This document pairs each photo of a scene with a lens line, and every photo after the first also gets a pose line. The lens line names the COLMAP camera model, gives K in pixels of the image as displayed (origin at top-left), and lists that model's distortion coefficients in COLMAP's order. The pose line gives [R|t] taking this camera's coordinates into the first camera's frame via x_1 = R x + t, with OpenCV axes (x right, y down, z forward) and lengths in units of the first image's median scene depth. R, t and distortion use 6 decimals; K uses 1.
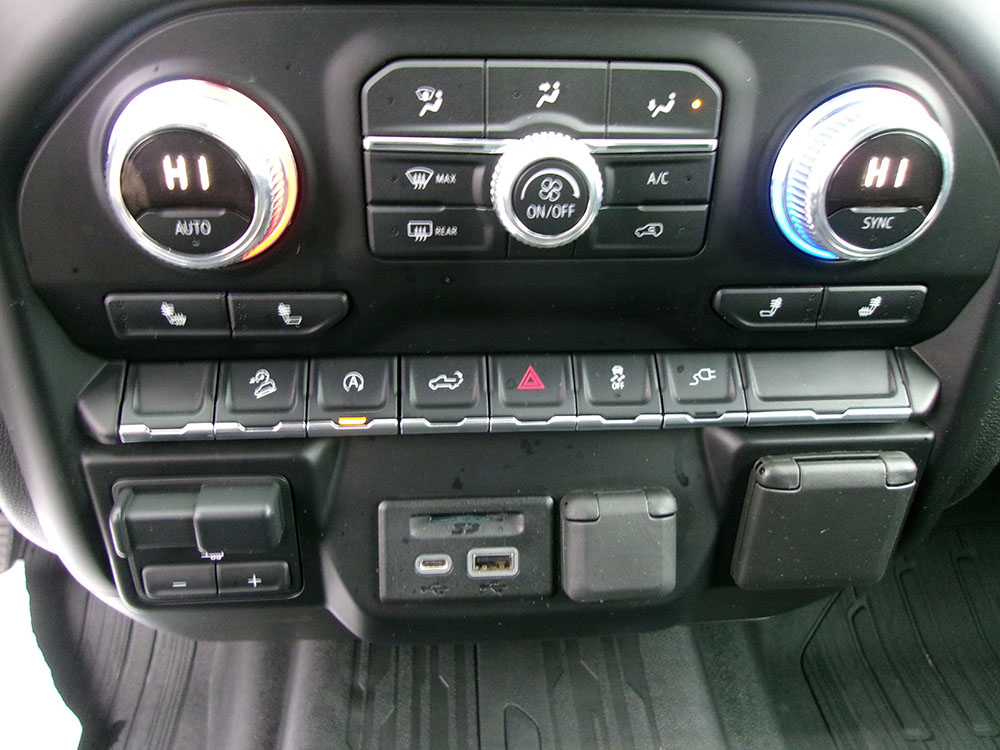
lens RADIAL K [[771.3, 0, 494.6], [0, 771.3, 374.5], [0, 0, 1]] dist [-0.031834, 0.056703]
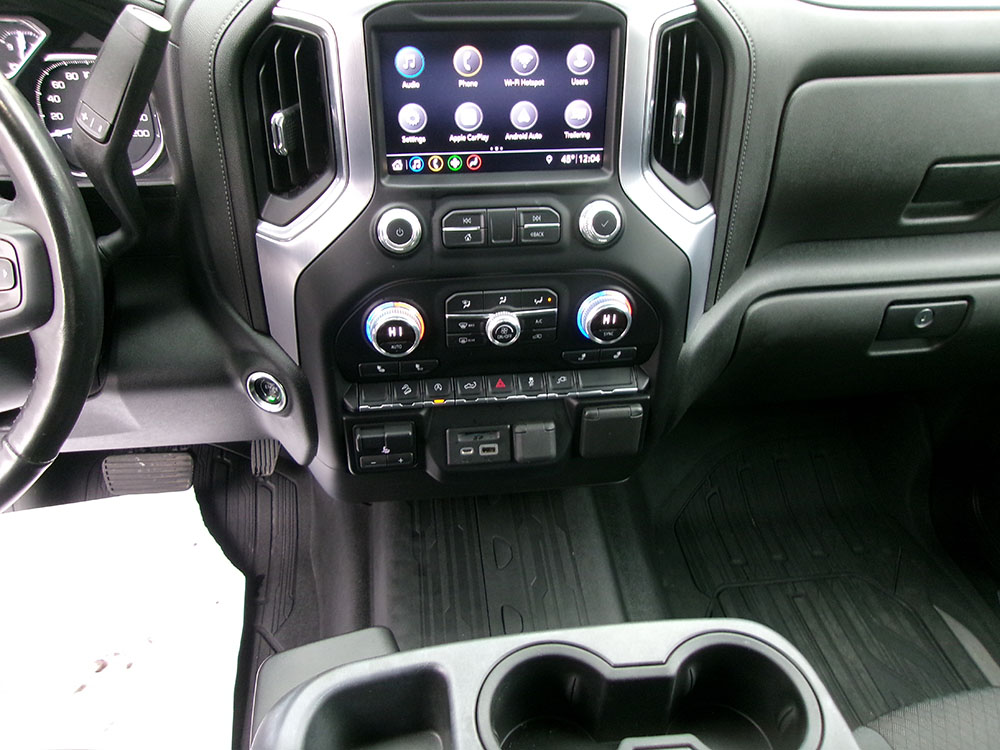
lens RADIAL K [[771.3, 0, 494.6], [0, 771.3, 374.5], [0, 0, 1]] dist [-0.031834, 0.056703]
pose [[0.998702, -0.037059, 0.034946, -0.067676], [0.034491, 0.996850, 0.071424, -0.217880], [-0.037483, -0.070126, 0.996834, -1.719656]]
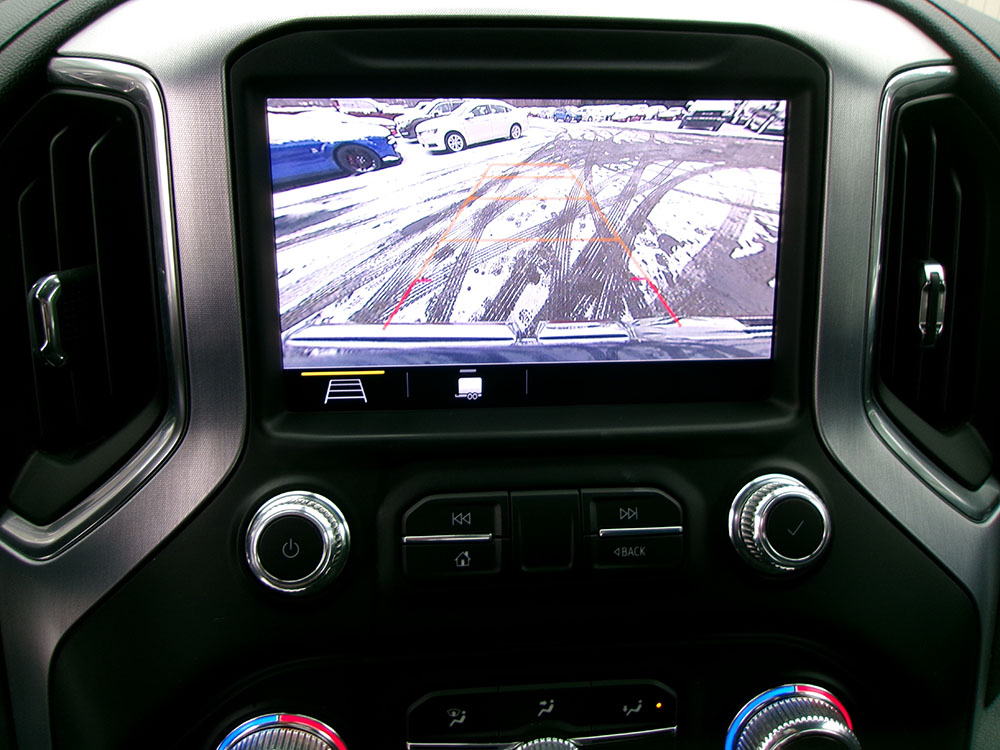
lens RADIAL K [[771.3, 0, 494.6], [0, 771.3, 374.5], [0, 0, 1]] dist [-0.031834, 0.056703]
pose [[0.999788, -0.020489, 0.001903, -0.007508], [0.020356, 0.971307, -0.236958, -0.467672], [0.003007, 0.236946, 0.971518, -0.323423]]
